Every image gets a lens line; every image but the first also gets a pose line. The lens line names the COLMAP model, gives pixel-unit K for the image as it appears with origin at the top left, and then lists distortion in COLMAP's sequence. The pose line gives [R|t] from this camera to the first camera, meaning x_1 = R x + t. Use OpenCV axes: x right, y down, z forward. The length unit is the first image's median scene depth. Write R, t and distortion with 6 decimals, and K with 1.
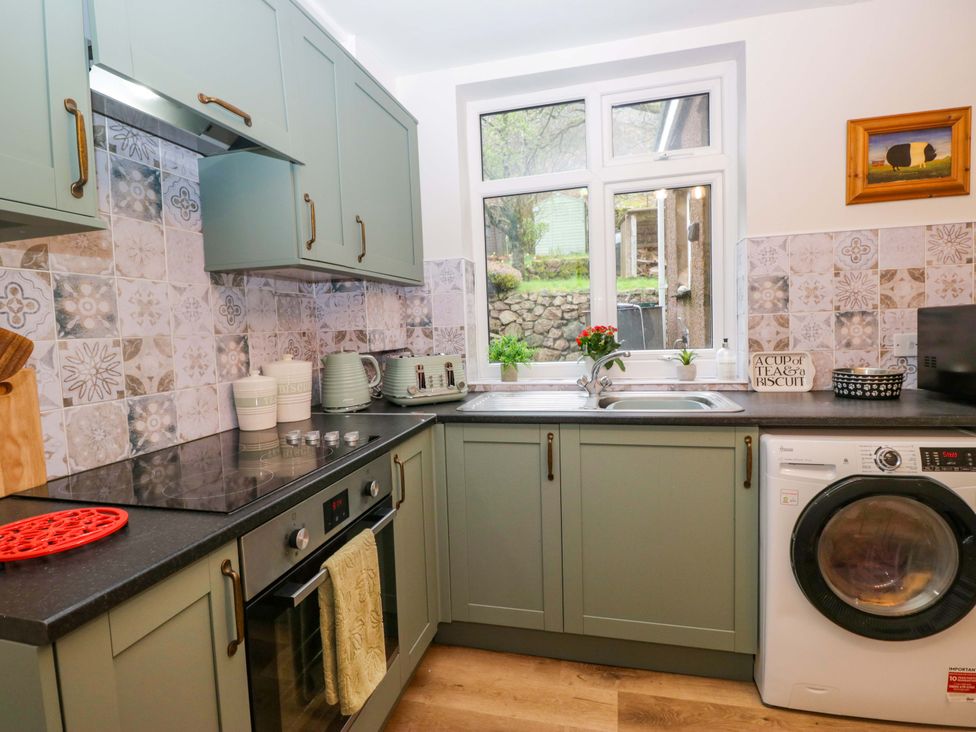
lens RADIAL K [[507.1, 0, 481.1], [0, 507.1, 361.7], [0, 0, 1]] dist [-0.004777, -0.008989]
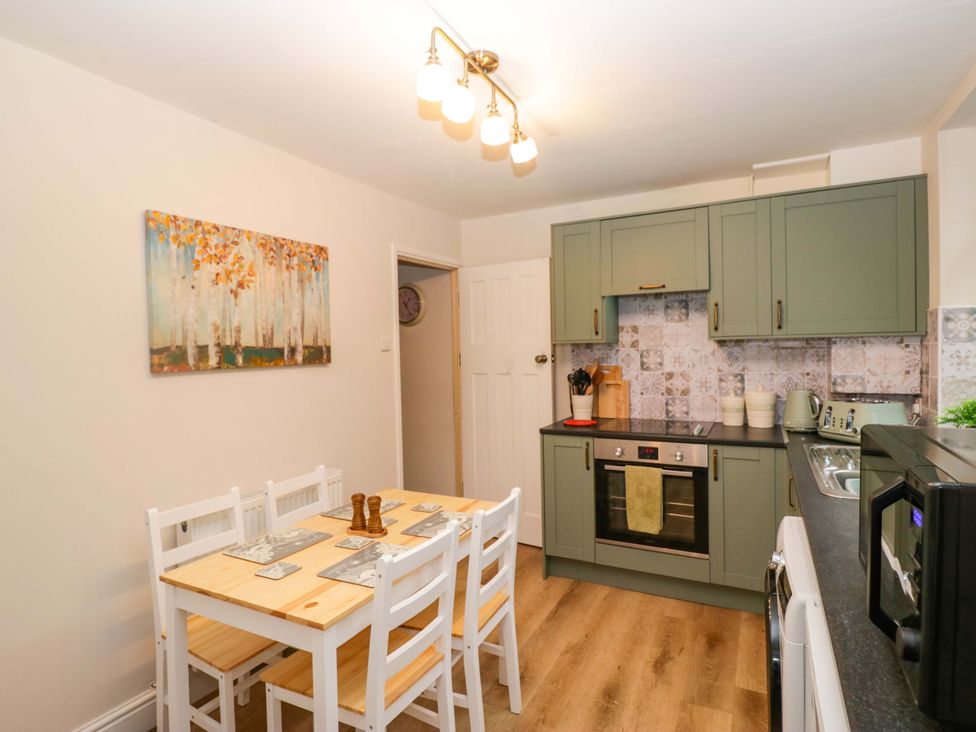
lens RADIAL K [[507.1, 0, 489.0], [0, 507.1, 361.6], [0, 0, 1]] dist [-0.004777, -0.008989]
pose [[-0.226166, 0.061991, -0.972114, 1.392359], [-0.041495, 0.996454, 0.073197, -0.176818], [0.973205, 0.056893, -0.222791, 0.505968]]
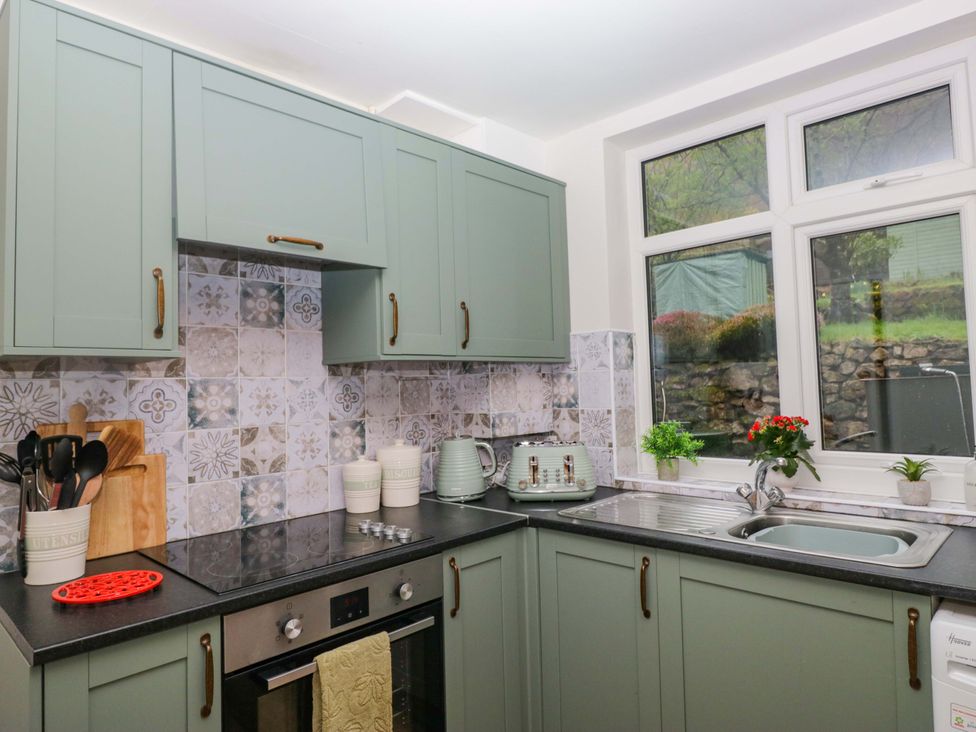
lens RADIAL K [[614.0, 0, 483.4], [0, 614.0, 359.7], [0, 0, 1]] dist [0.004915, -0.007755]
pose [[0.870121, -0.008840, -0.492759, 0.376483], [-0.038289, 0.995605, -0.085472, -0.075059], [0.491349, 0.093238, 0.865958, -0.004918]]
